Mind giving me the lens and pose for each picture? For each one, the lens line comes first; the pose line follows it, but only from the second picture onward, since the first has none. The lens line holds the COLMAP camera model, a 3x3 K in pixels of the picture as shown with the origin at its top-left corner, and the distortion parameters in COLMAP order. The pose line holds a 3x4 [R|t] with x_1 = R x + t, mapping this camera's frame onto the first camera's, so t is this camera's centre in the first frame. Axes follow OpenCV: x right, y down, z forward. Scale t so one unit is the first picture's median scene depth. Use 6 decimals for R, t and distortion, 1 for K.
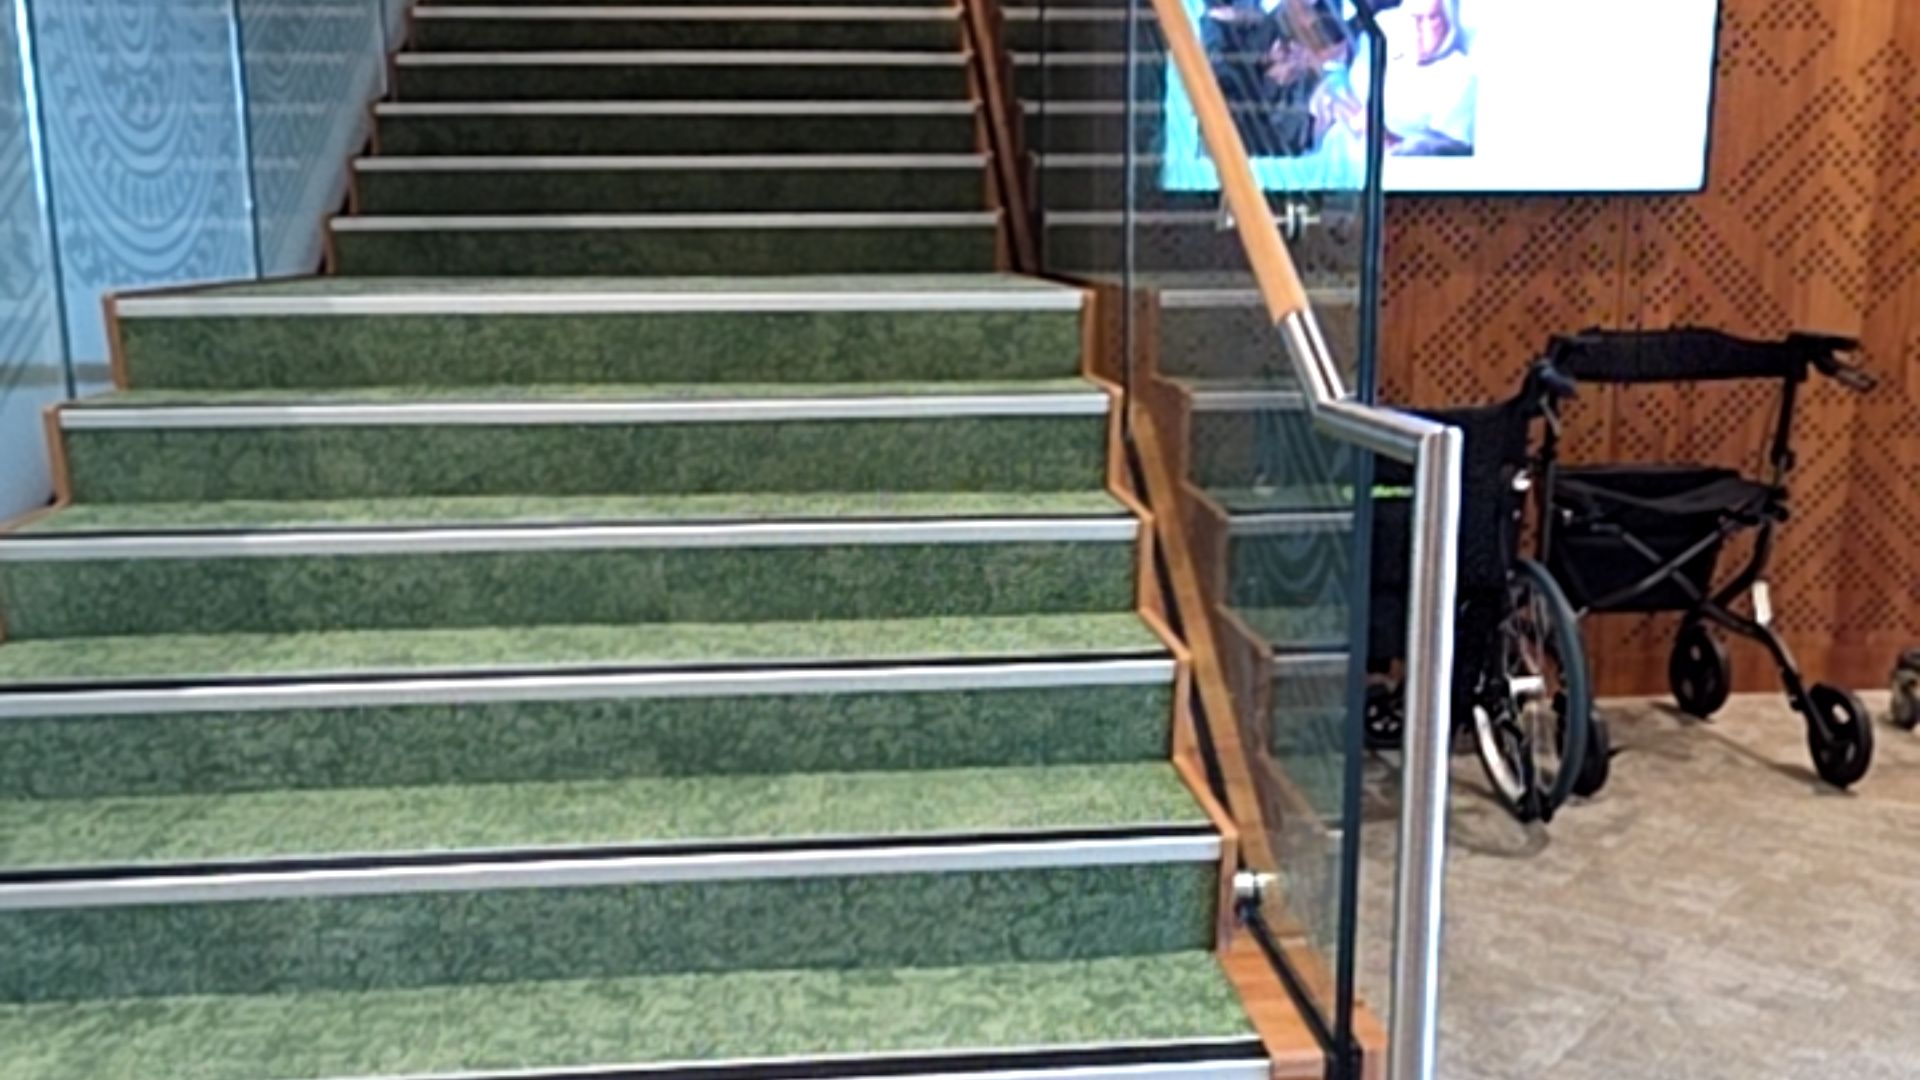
lens RADIAL K [[1740.3, 0, 963.1], [0, 1740.3, 580.9], [0, 0, 1]] dist [-0.012318, 0.040093]
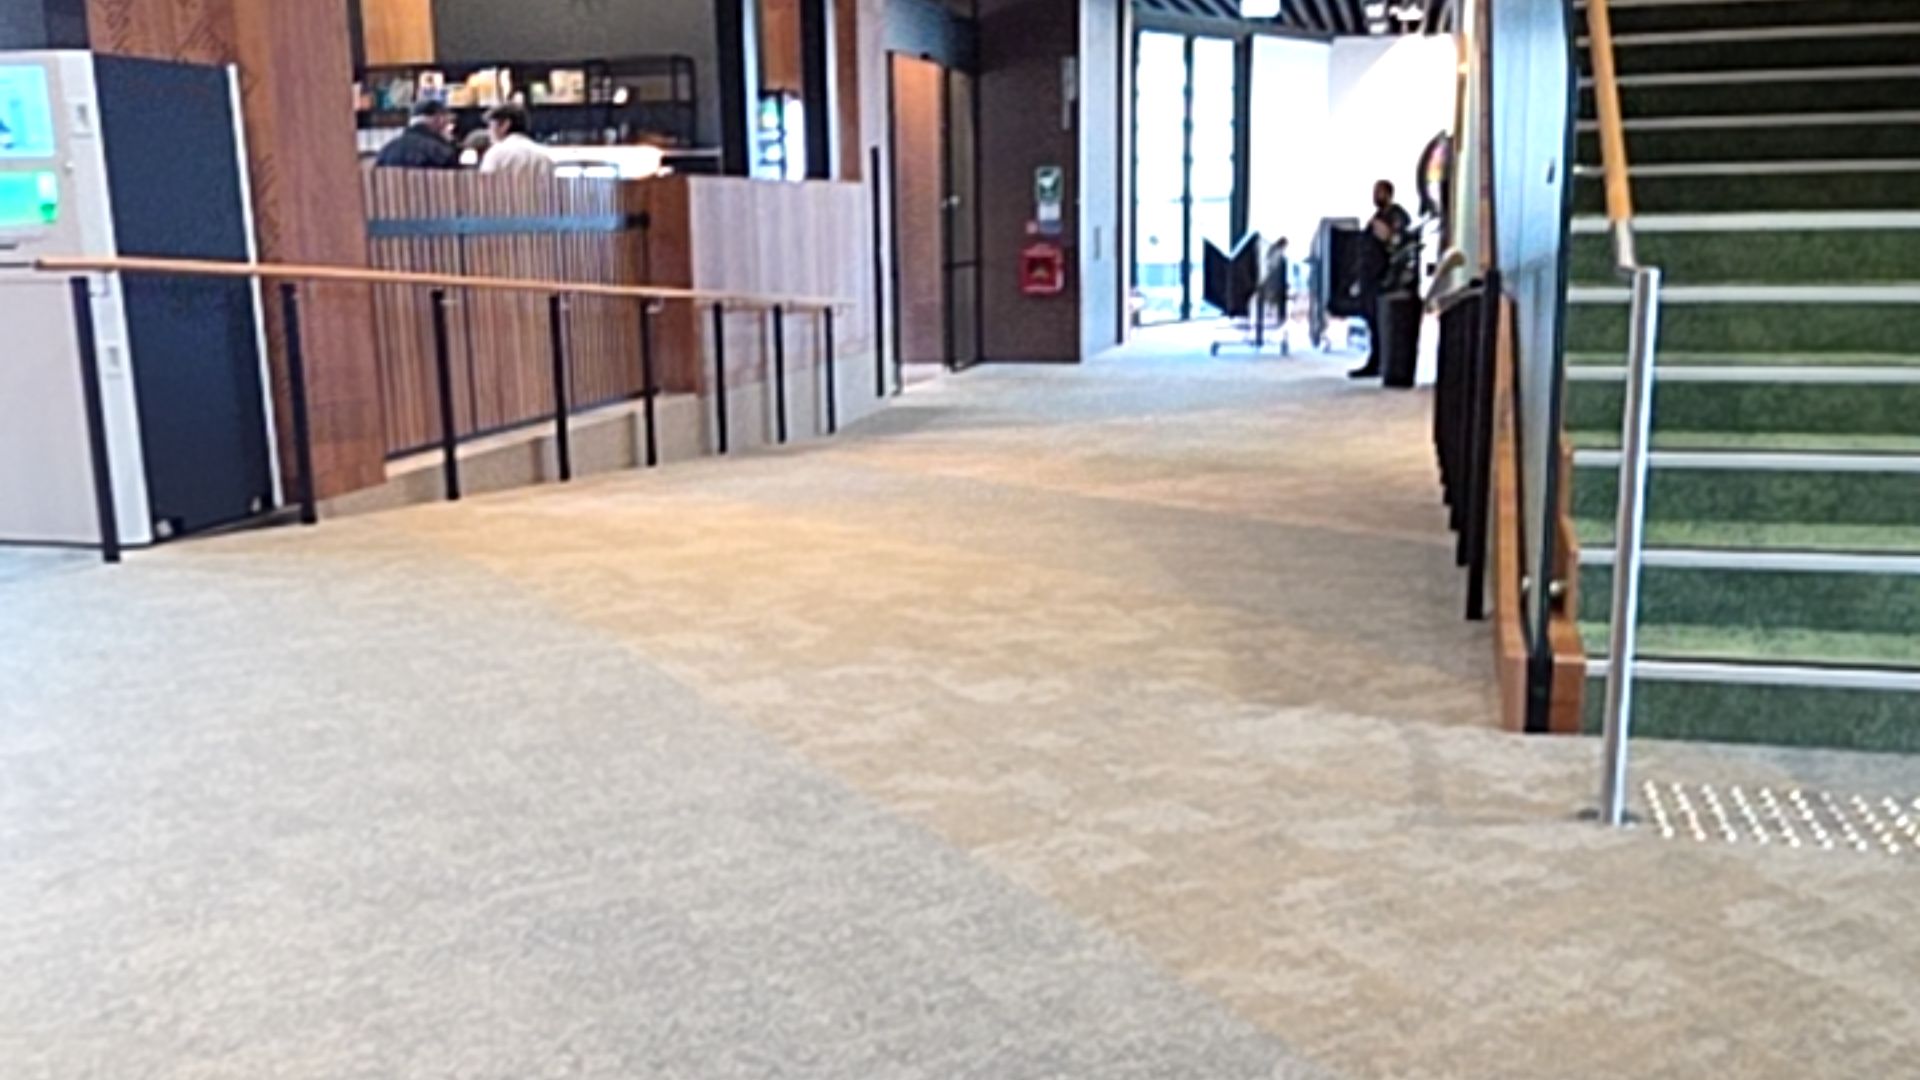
lens RADIAL K [[1740.3, 0, 963.1], [0, 1740.3, 580.9], [0, 0, 1]] dist [-0.012318, 0.040093]
pose [[0.942755, 0.061453, -0.327775, -0.585407], [-0.054880, 0.998064, 0.029275, 0.168423], [0.328939, -0.009611, 0.944302, -0.743137]]
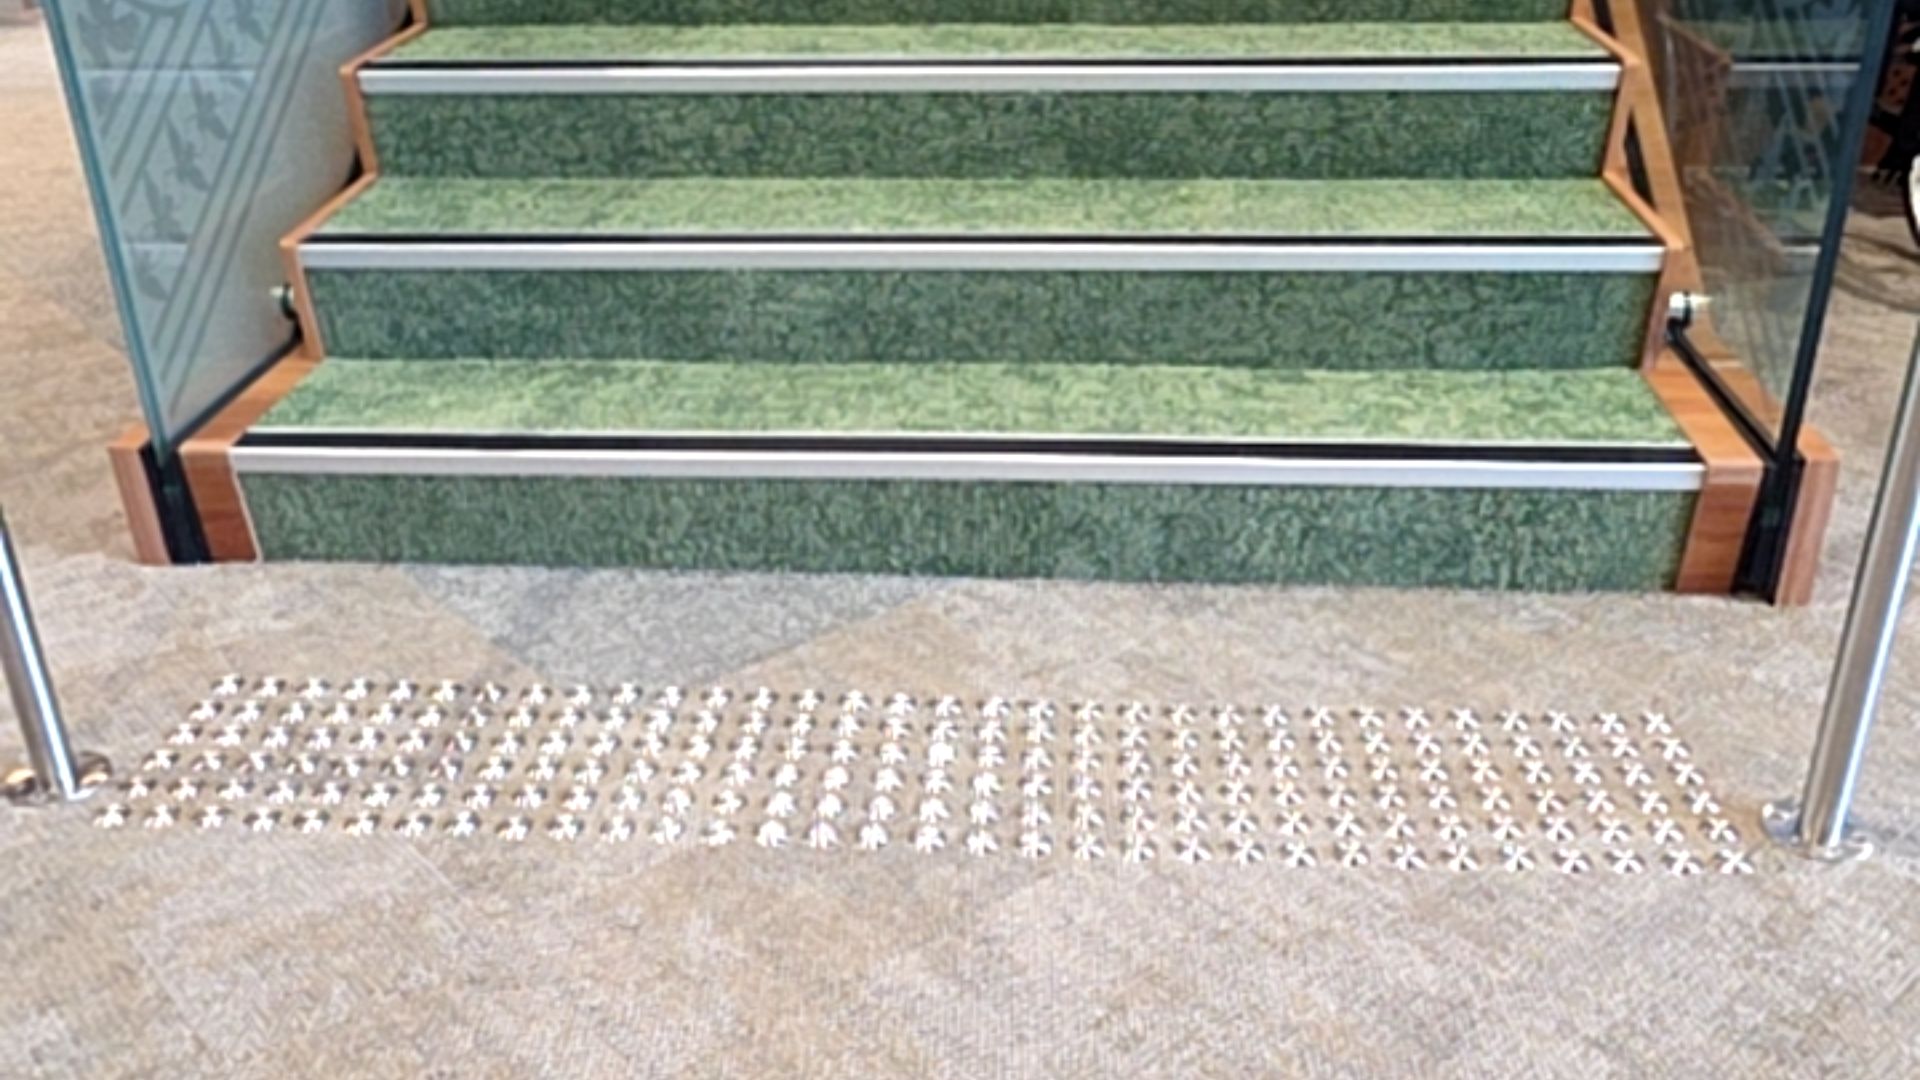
lens RADIAL K [[1740.3, 0, 963.1], [0, 1740.3, 580.9], [0, 0, 1]] dist [-0.012318, 0.040093]
pose [[0.987239, 0.064337, -0.145673, -0.074906], [-0.021549, 0.960314, 0.278087, 0.060993], [0.157783, -0.271399, 0.949446, -0.015737]]
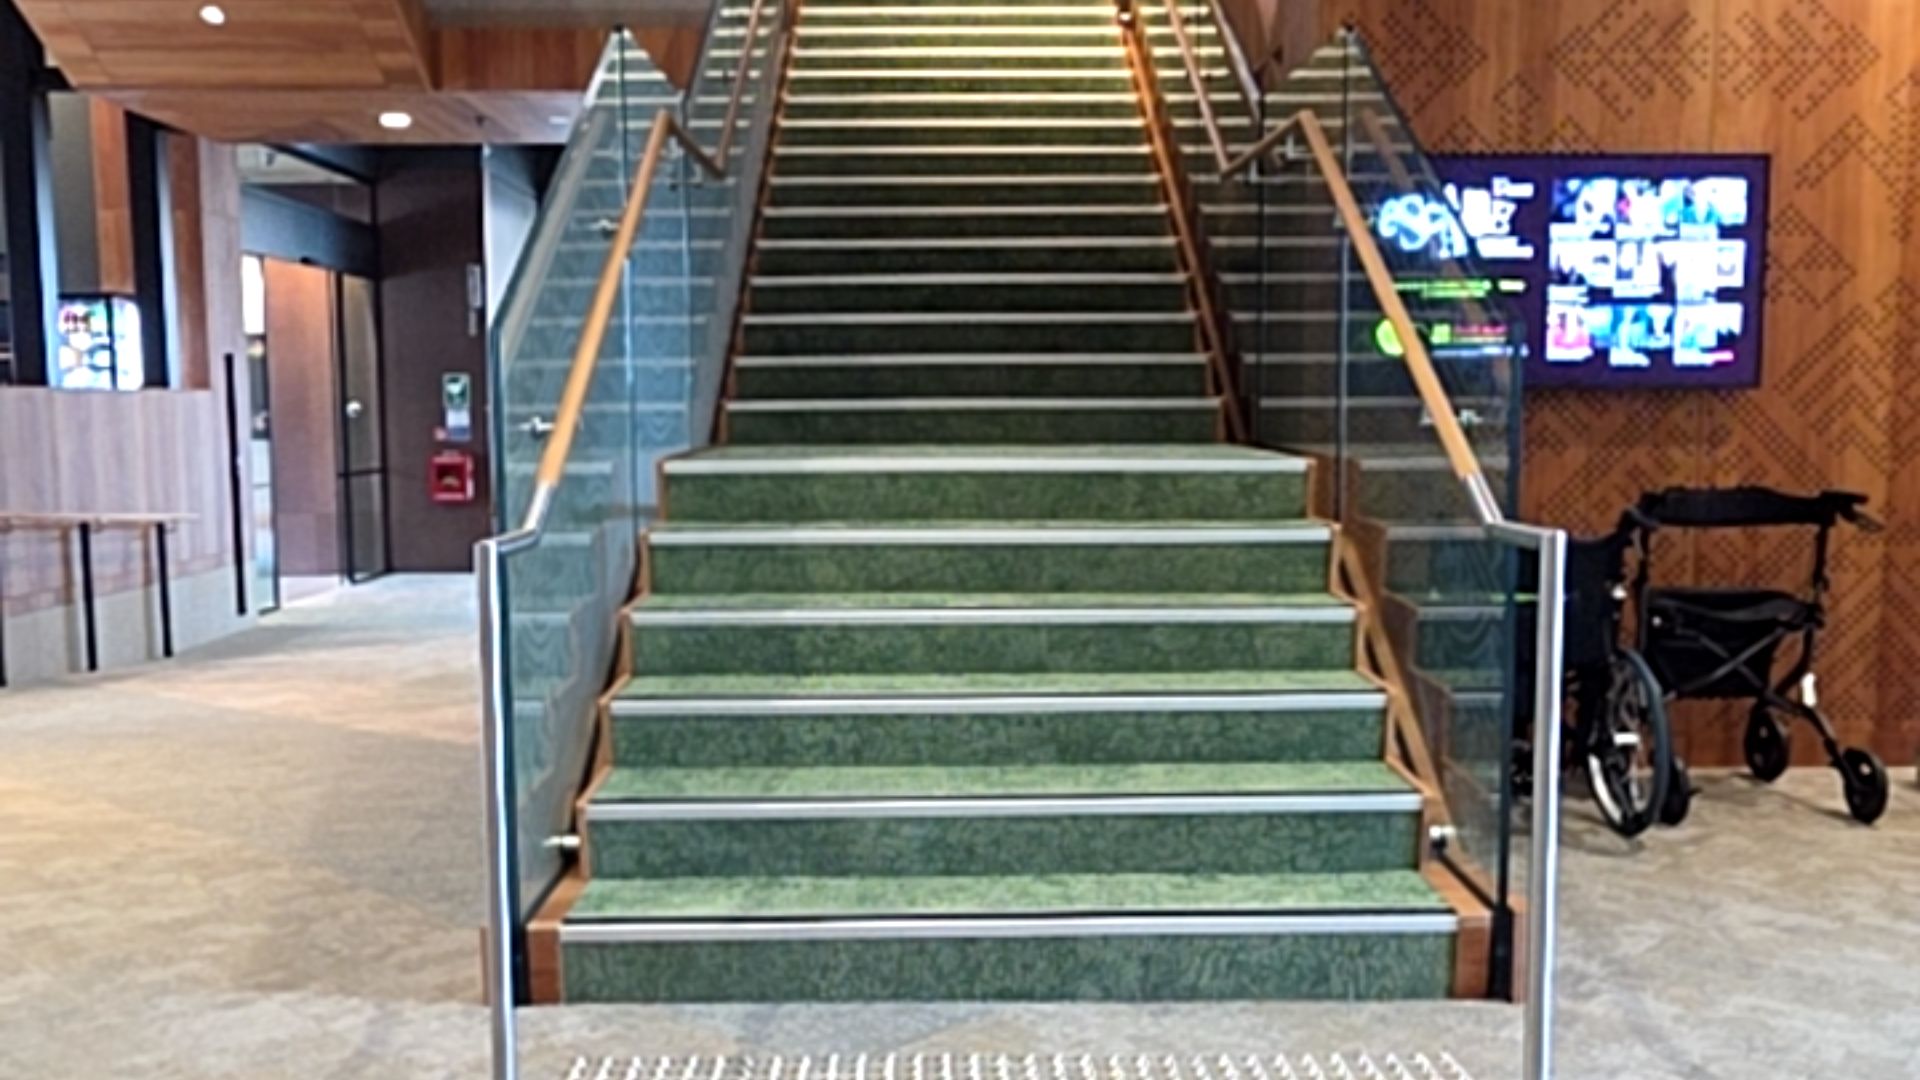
lens RADIAL K [[1740.3, 0, 963.1], [0, 1740.3, 580.9], [0, 0, 1]] dist [-0.012318, 0.040093]
pose [[0.997465, 0.009003, -0.070590, -0.152882], [-0.015396, 0.995773, -0.090549, 0.093879], [0.069476, 0.091406, 0.993387, -0.604227]]
